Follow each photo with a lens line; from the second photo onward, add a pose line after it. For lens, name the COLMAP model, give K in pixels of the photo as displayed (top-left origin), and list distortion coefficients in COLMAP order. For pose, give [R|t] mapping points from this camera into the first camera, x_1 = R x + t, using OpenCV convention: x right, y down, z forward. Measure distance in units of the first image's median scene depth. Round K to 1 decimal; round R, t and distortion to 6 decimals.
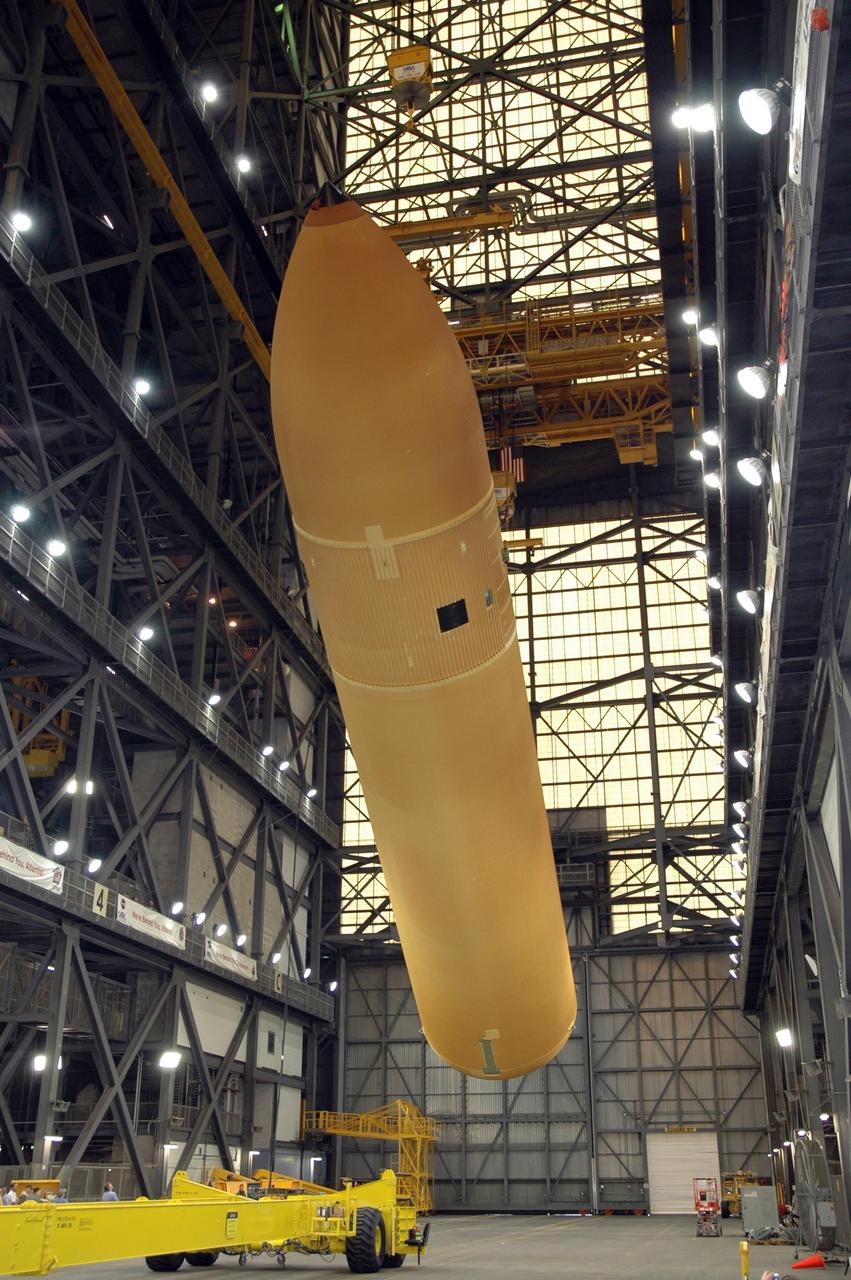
lens RADIAL K [[1290.7, 0, 440.0], [0, 1290.7, 655.5], [0, 0, 1]] dist [-0.082002, 0.220907]
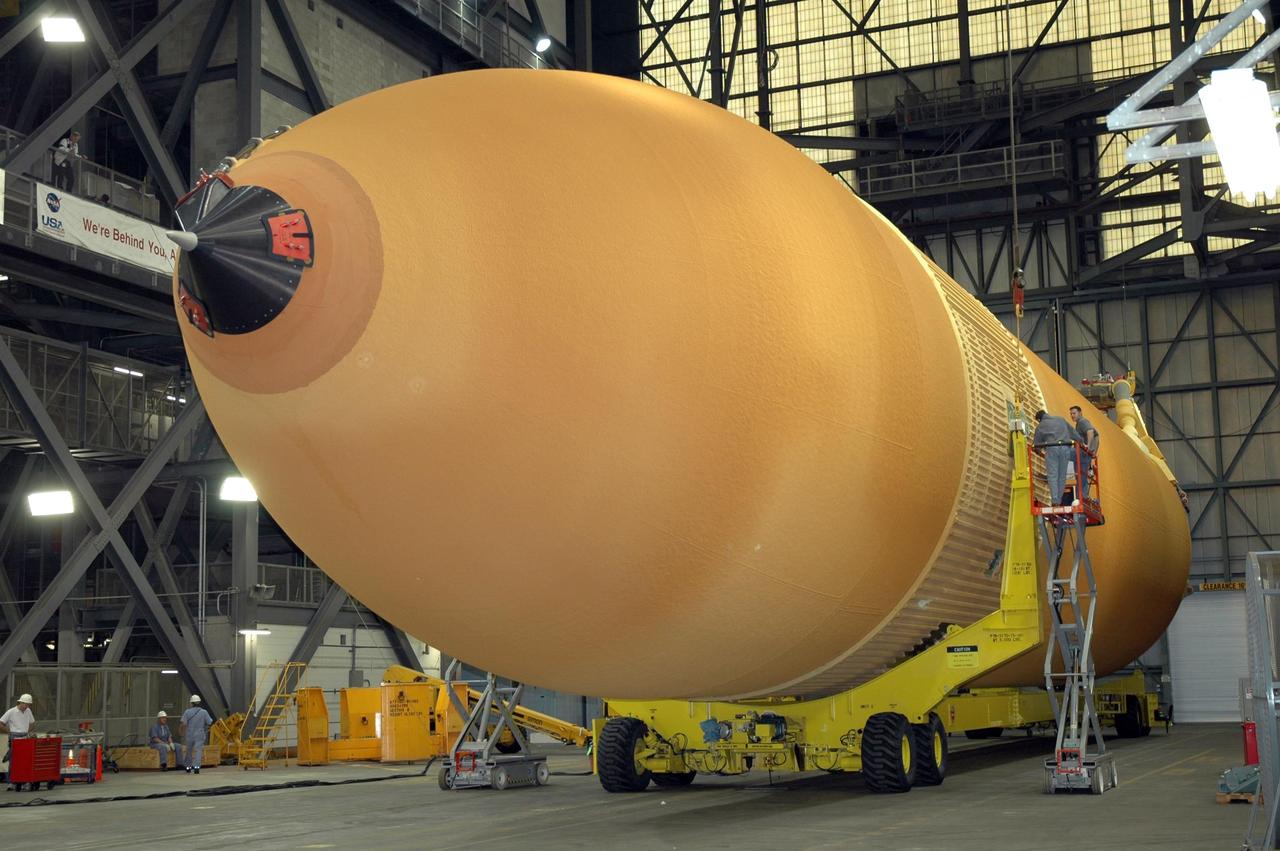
lens RADIAL K [[1800.9, 0, 641.8], [0, 1800.9, 440.7], [0, 0, 1]] dist [0.003657, 0.408087]
pose [[0.982039, -0.046454, -0.182867, 0.080306], [0.091283, 0.965212, 0.245016, 0.082615], [0.165124, -0.257308, 0.952117, 0.196161]]
